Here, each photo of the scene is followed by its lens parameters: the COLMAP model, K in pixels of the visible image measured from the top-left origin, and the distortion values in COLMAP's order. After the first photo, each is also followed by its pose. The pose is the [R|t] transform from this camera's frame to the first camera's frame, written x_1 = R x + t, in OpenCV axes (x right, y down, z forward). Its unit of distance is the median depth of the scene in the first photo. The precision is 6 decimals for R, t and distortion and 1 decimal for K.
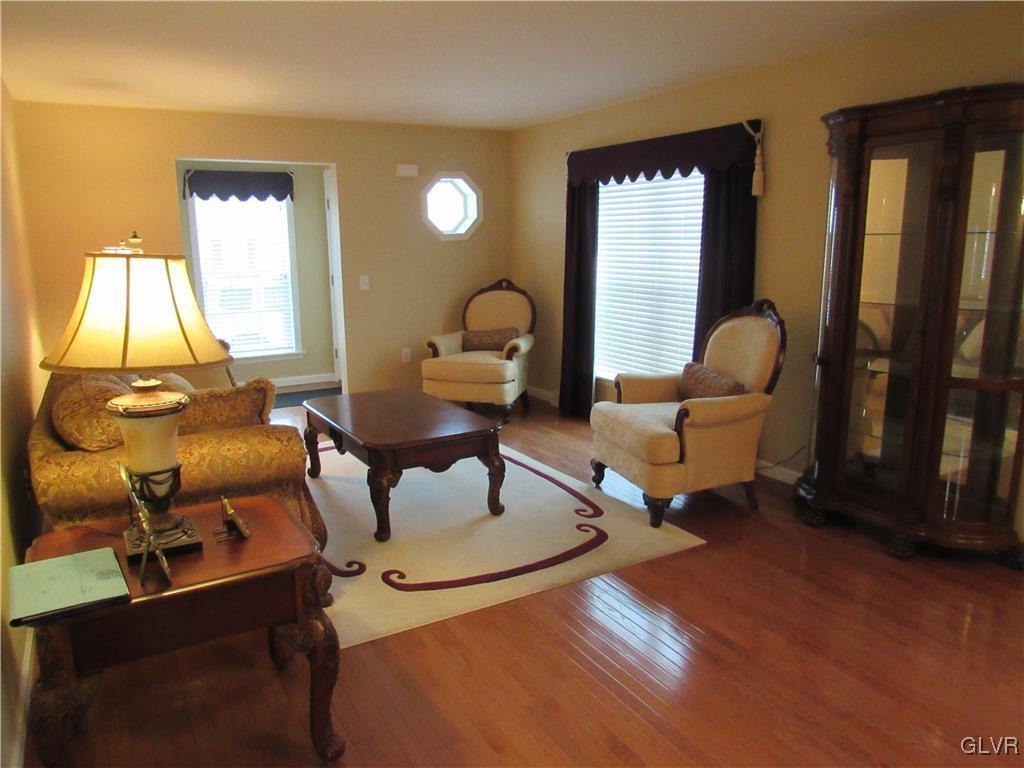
lens RADIAL K [[728.1, 0, 512.0], [0, 728.1, 384.0], [0, 0, 1]] dist [-0.030626, -0.001109]
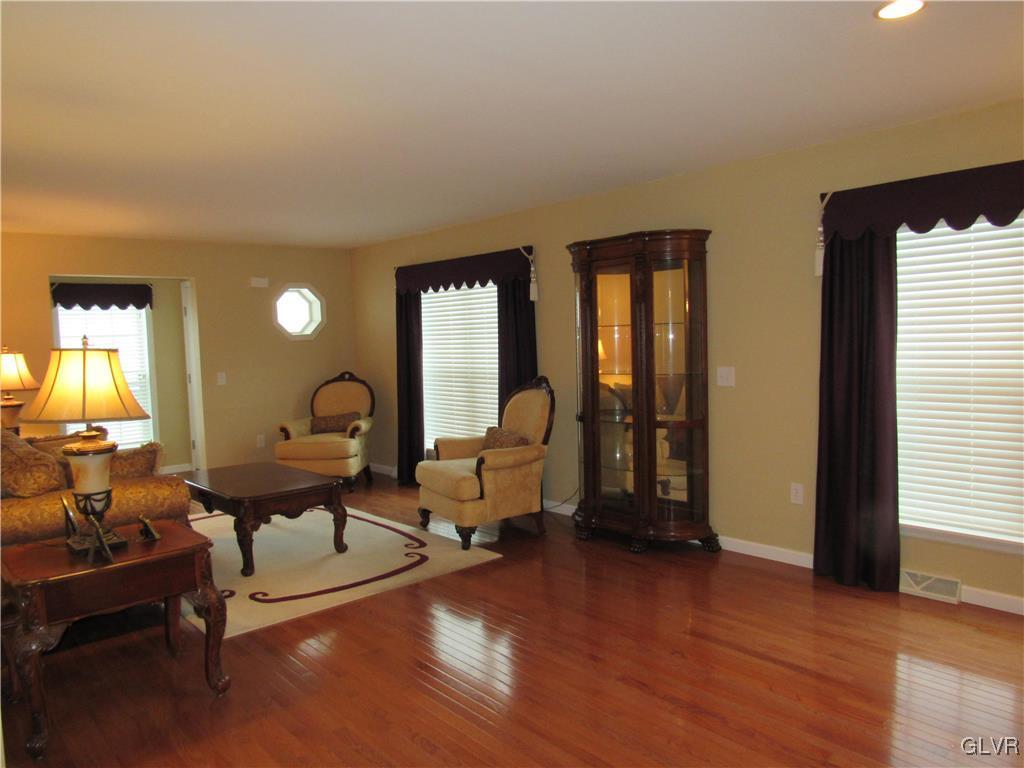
lens RADIAL K [[728.1, 0, 512.0], [0, 728.1, 384.0], [0, 0, 1]] dist [-0.030626, -0.001109]
pose [[0.979465, -0.036021, 0.198372, 0.026231], [0.062334, 0.989807, -0.128046, 0.063047], [-0.191738, 0.137782, 0.971727, -0.280470]]
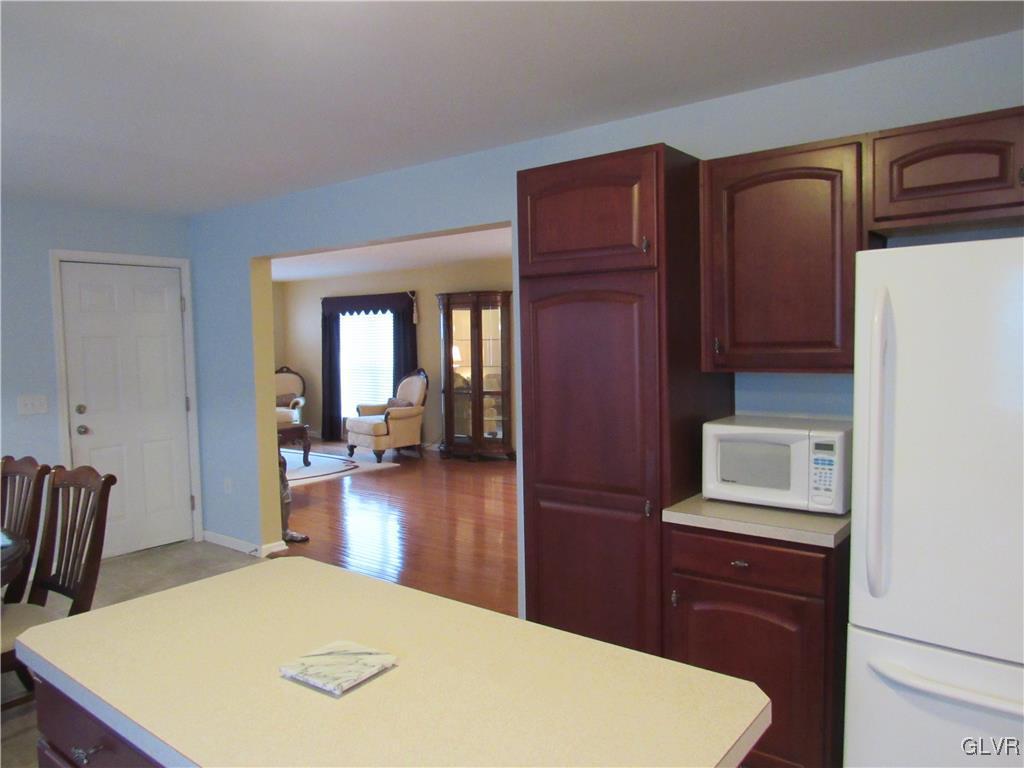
lens RADIAL K [[743.5, 0, 510.4], [0, 743.5, 363.7], [0, 0, 1]] dist [0.000456, -0.000063]
pose [[0.928305, -0.024412, 0.371019, -0.250159], [0.084660, 0.985510, -0.146979, 0.229383], [-0.362054, 0.167851, 0.916920, -1.210683]]
